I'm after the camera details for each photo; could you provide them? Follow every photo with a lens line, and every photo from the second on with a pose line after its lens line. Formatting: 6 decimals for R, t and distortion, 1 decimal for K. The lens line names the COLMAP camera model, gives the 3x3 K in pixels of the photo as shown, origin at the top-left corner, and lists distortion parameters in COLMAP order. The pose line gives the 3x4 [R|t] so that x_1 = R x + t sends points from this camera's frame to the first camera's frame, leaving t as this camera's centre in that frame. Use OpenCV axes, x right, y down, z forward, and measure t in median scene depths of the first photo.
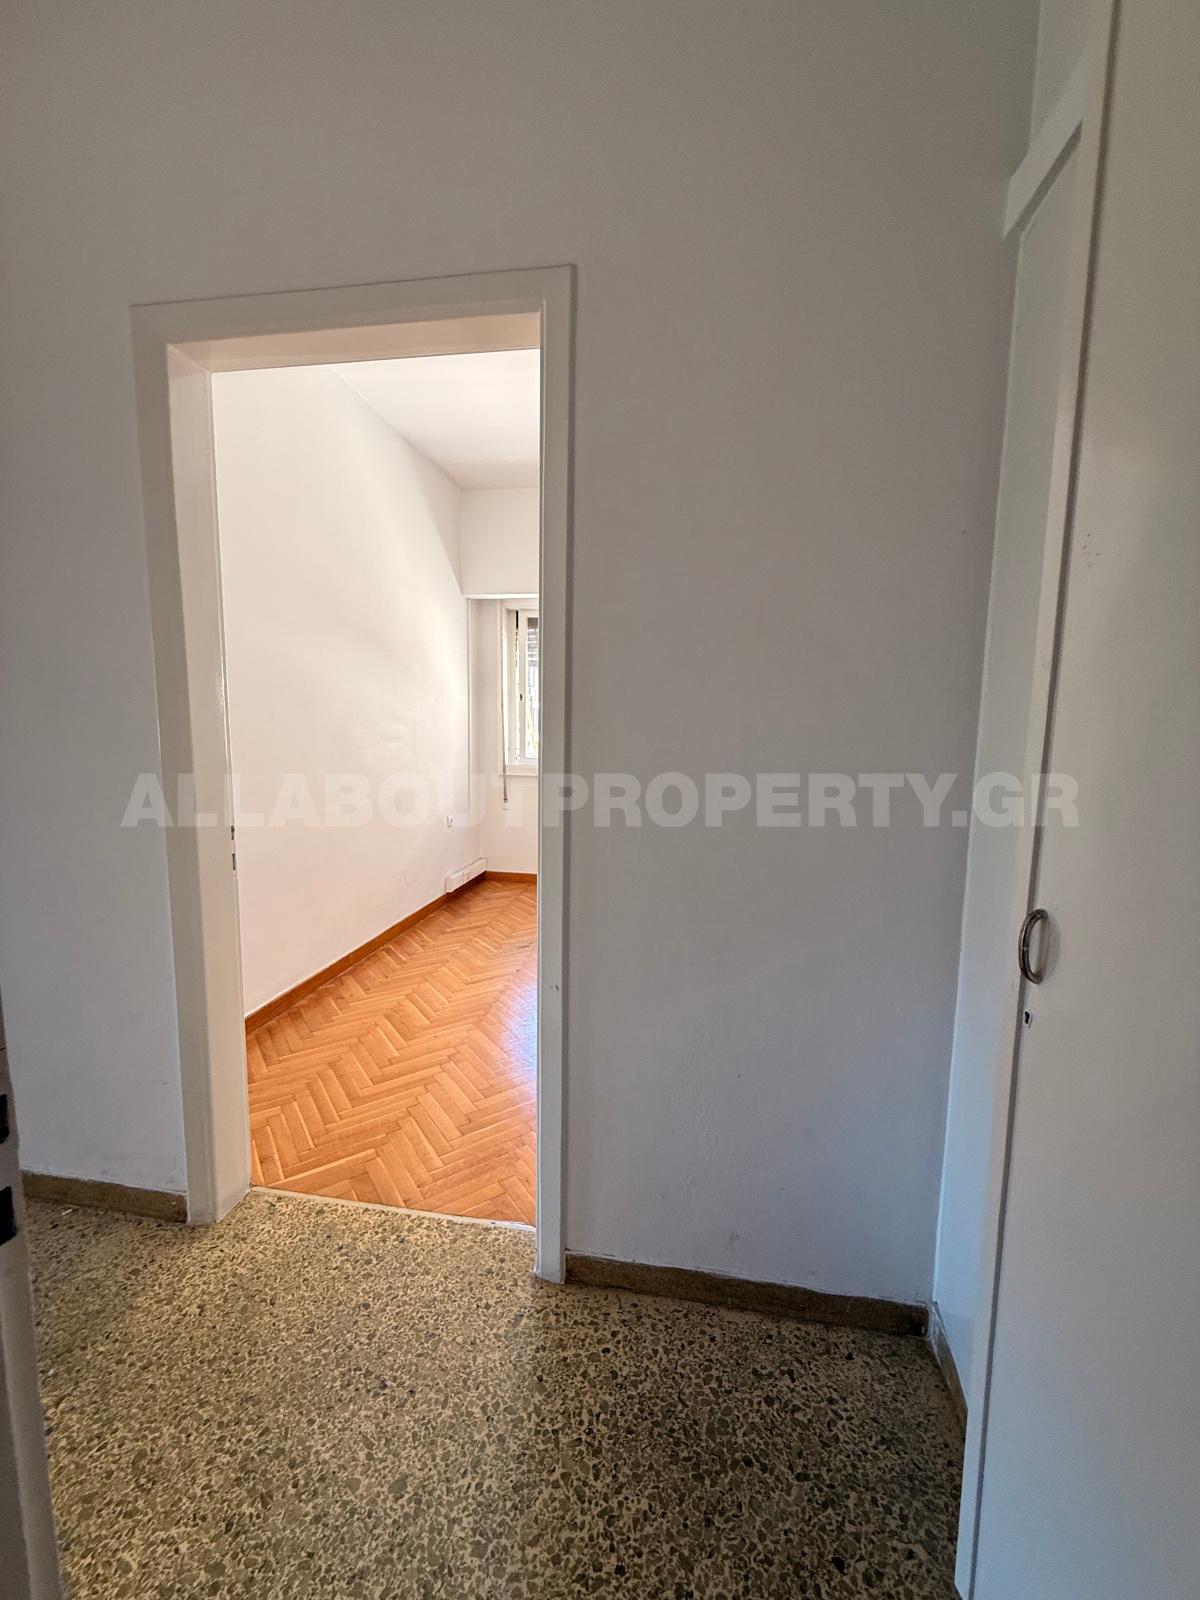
lens RADIAL K [[636.8, 0, 600.0], [0, 636.8, 800.0], [0, 0, 1]] dist [0.001291, -0.000194]
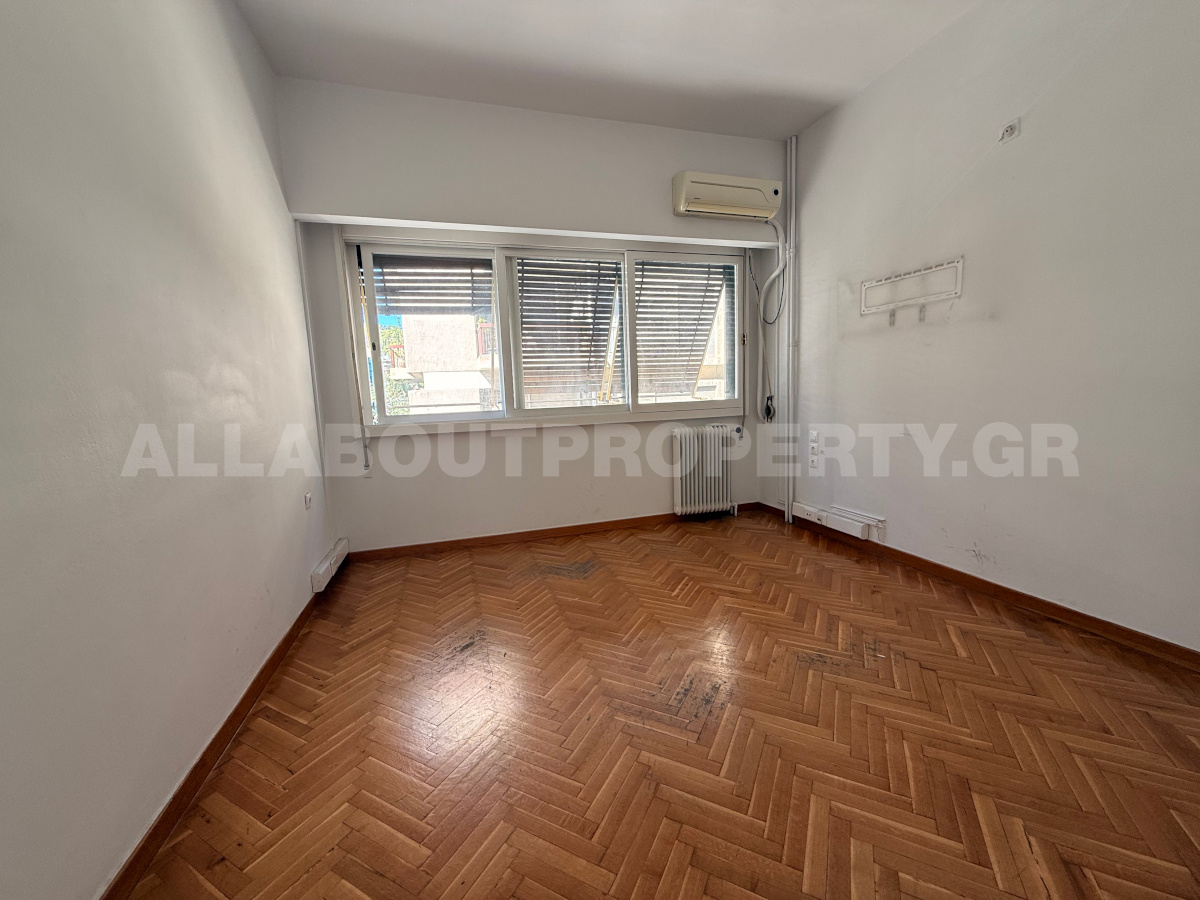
lens RADIAL K [[477.6, 0, 600.0], [0, 477.6, 450.0], [0, 0, 1]] dist [0.001291, -0.000194]
pose [[0.889915, -0.106445, 0.443533, -0.199958], [0.105701, 0.994045, 0.026482, -0.008538], [-0.443711, 0.023315, 0.895867, 0.370365]]
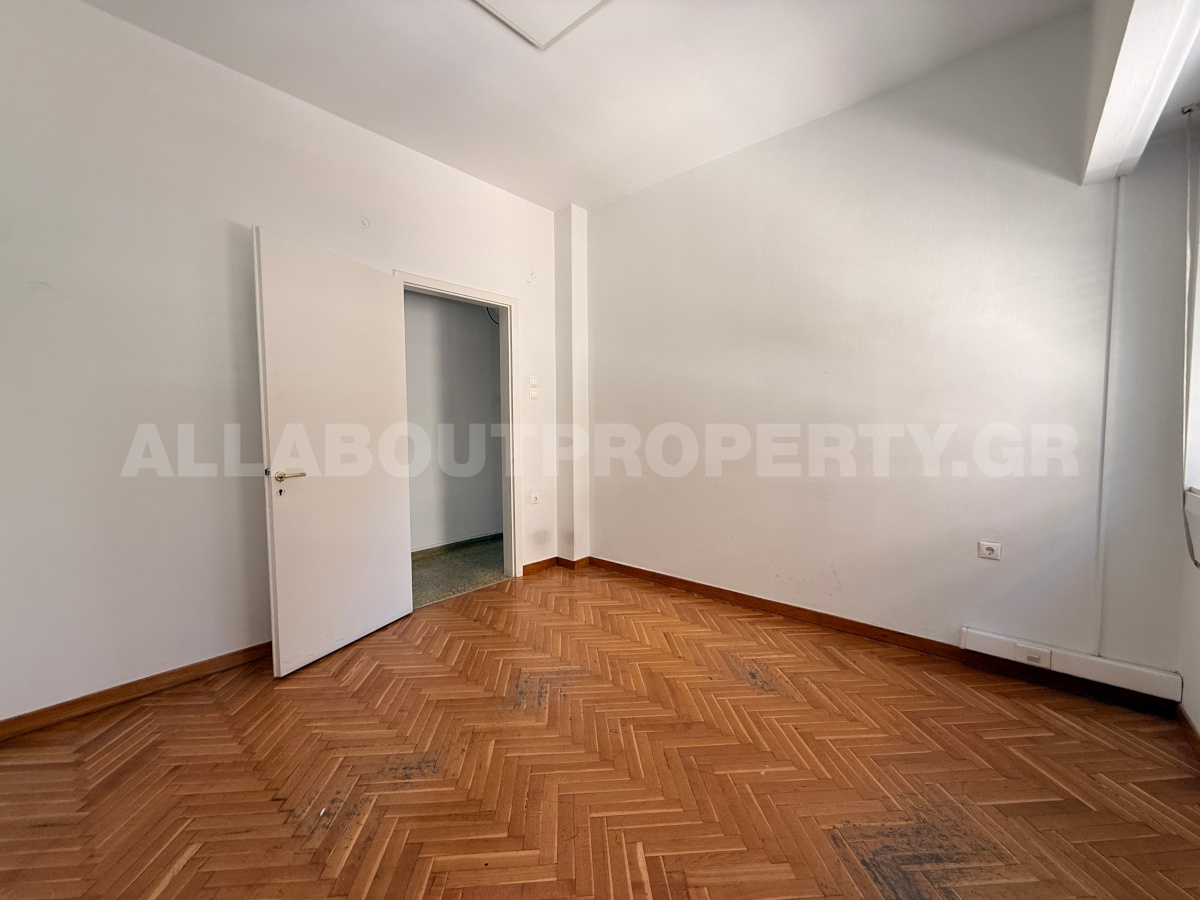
lens RADIAL K [[477.6, 0, 600.0], [0, 477.6, 450.0], [0, 0, 1]] dist [0.001291, -0.000194]
pose [[-0.519731, 0.033792, -0.853662, 0.476967], [-0.102039, 0.989609, 0.101298, -0.096264], [0.848215, 0.139754, -0.510882, 1.050822]]
